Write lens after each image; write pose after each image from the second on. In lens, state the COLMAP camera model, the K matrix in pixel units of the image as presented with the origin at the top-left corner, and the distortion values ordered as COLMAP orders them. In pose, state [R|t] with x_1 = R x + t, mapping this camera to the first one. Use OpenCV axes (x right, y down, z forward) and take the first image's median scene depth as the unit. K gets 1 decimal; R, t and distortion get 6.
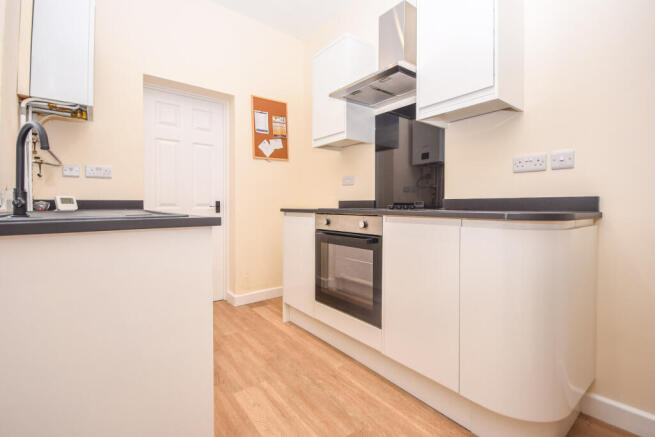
lens RADIAL K [[296.6, 0, 325.2], [0, 296.6, 207.9], [0, 0, 1]] dist [0.001500, -0.000732]
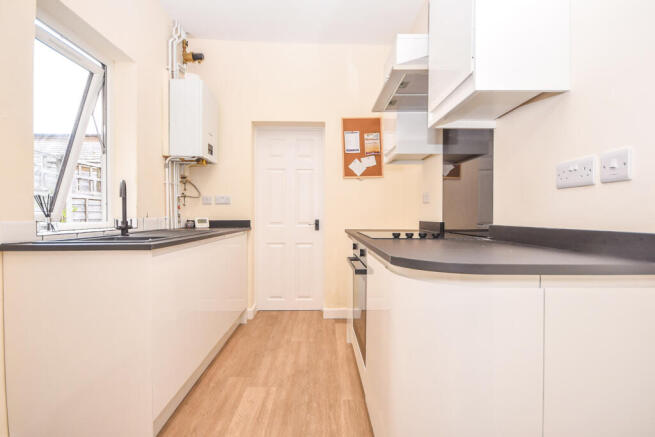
lens RADIAL K [[314.0, 0, 328.1], [0, 314.0, 217.7], [0, 0, 1]] dist [0.000016, 0.000171]
pose [[0.802408, 0.004850, -0.596756, 0.519383], [-0.006821, 0.999976, -0.001045, -0.041668], [0.596737, 0.004908, 0.802422, 0.131684]]
